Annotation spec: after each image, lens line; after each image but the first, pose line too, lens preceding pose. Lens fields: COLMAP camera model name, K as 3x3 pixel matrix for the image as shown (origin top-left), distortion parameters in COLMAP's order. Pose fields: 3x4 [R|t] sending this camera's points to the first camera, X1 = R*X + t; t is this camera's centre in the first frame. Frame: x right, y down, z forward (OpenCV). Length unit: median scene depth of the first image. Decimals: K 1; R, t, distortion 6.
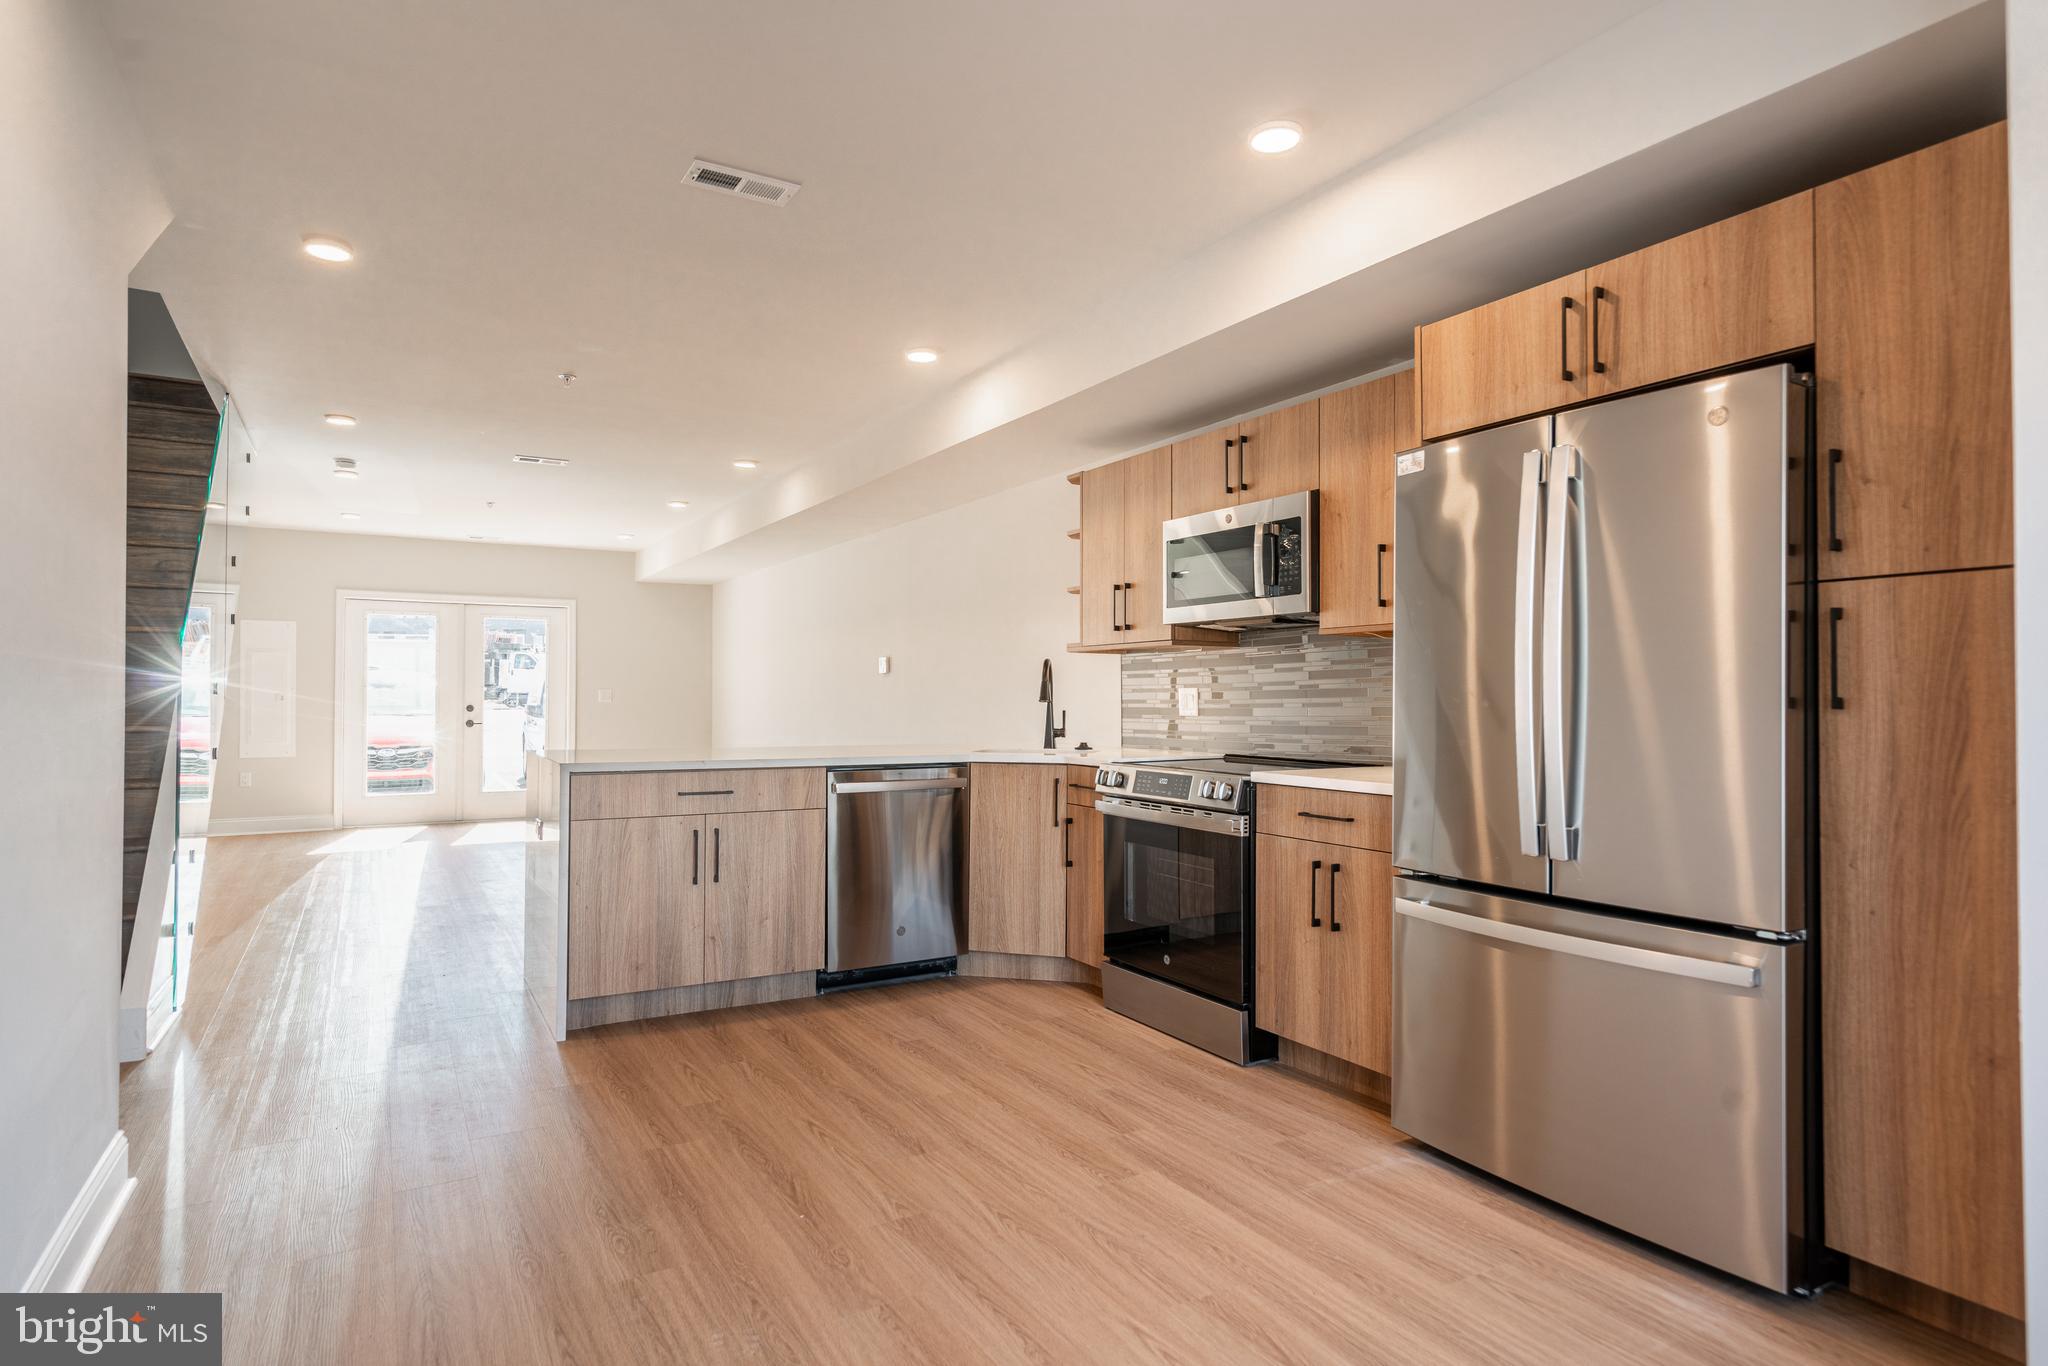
lens RADIAL K [[1074.4, 0, 1023.6], [0, 1074.4, 683.3], [0, 0, 1]] dist [0.004654, -0.000085]
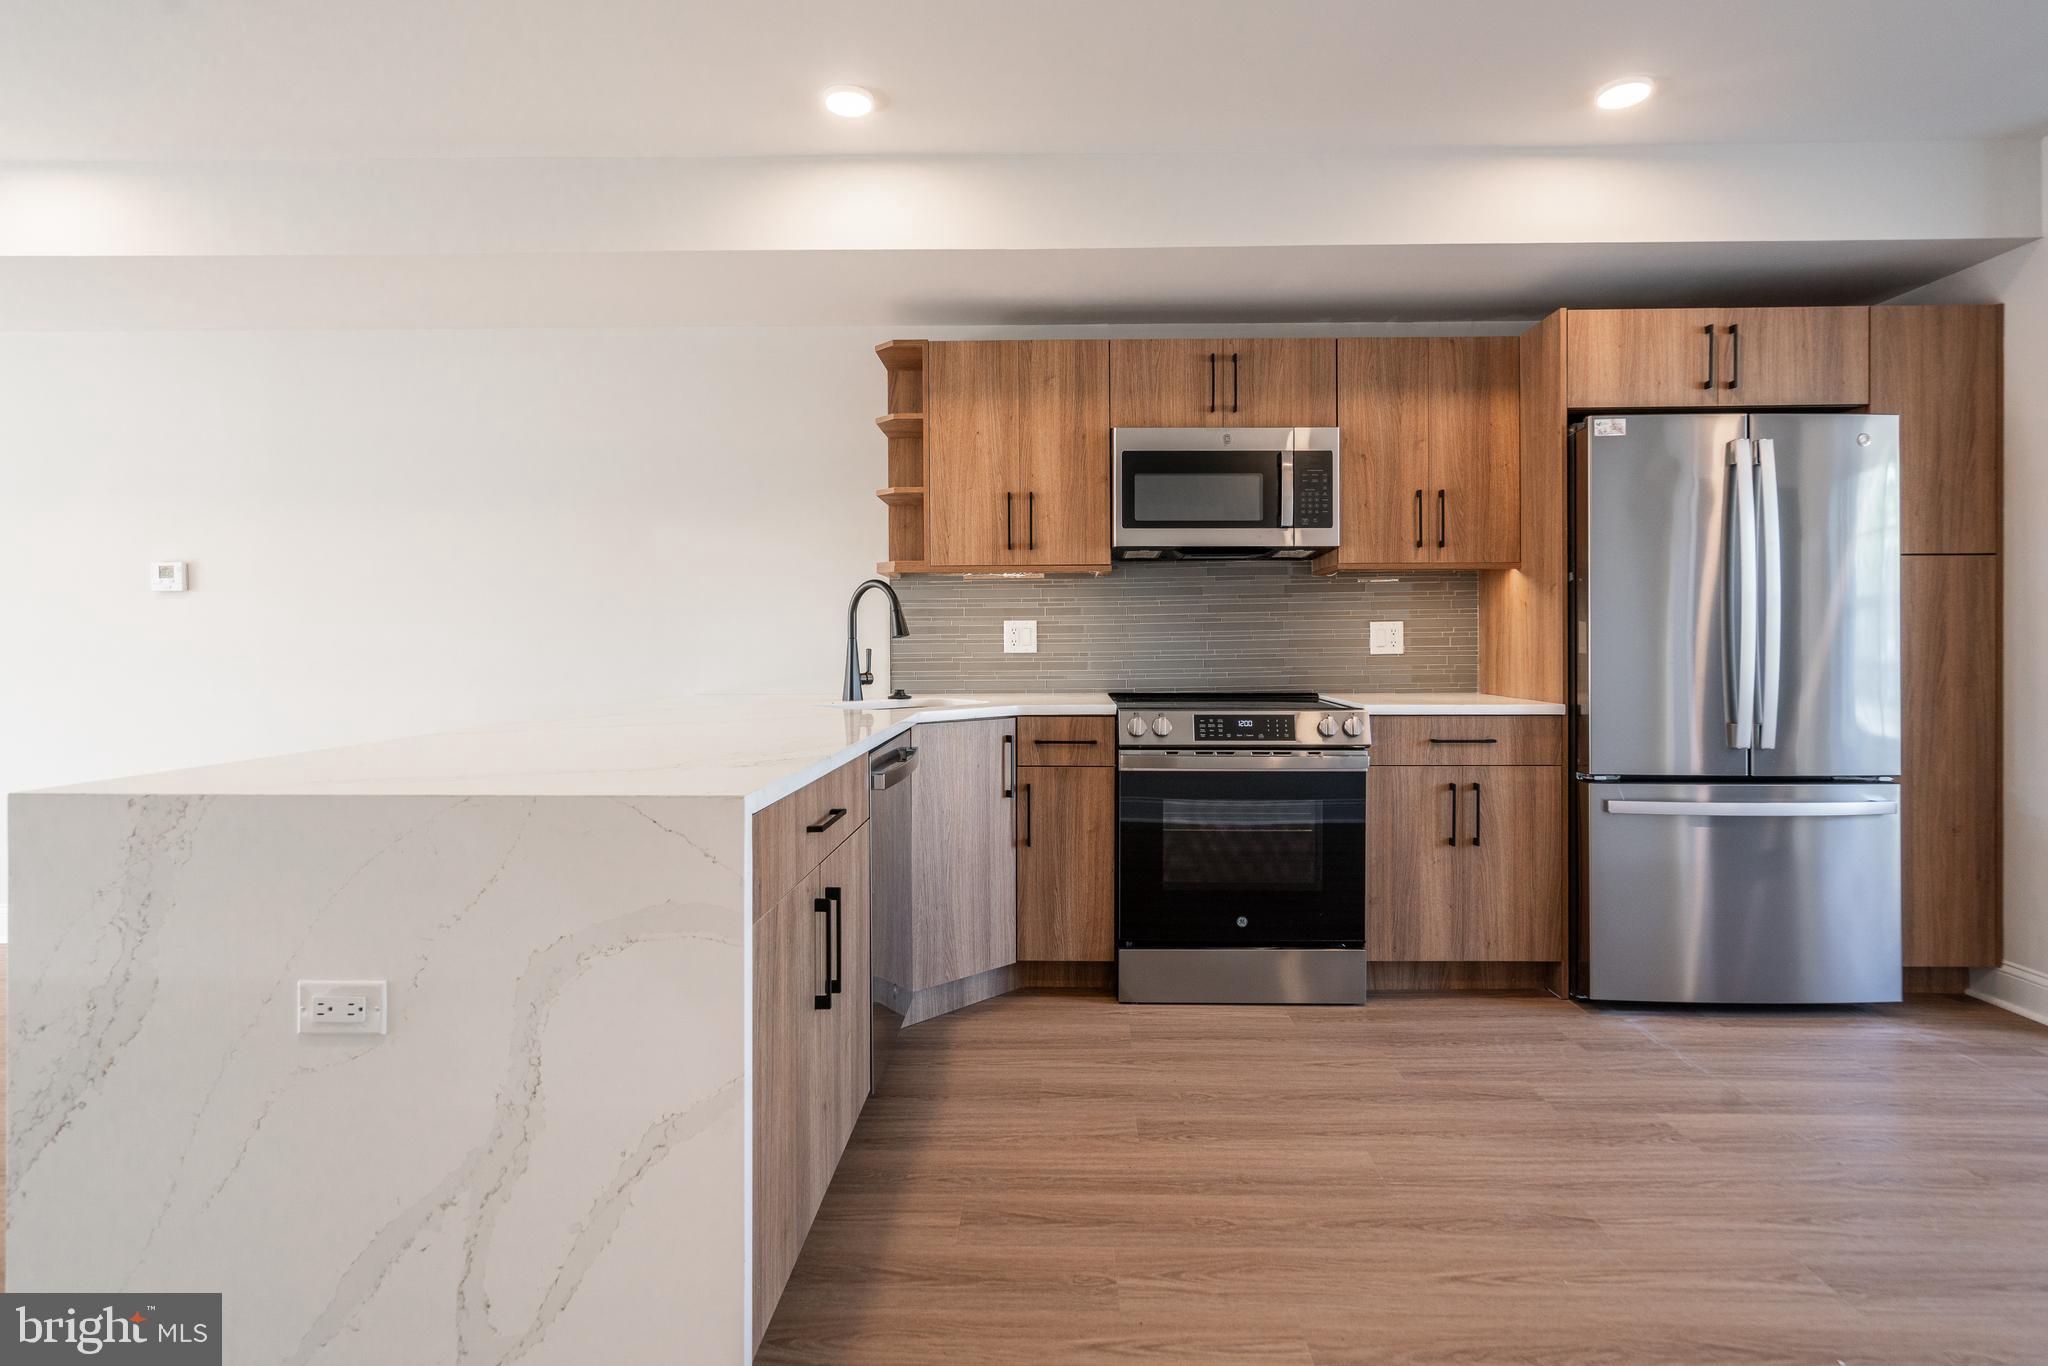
lens RADIAL K [[1001.8, 0, 1013.9], [0, 1001.8, 642.2], [0, 0, 1]] dist [0.000337, 0.002614]
pose [[0.534413, -0.008171, 0.845184, -0.788338], [-0.007211, 0.999873, 0.014226, 0.015356], [-0.845193, -0.013697, 0.534286, 0.838881]]
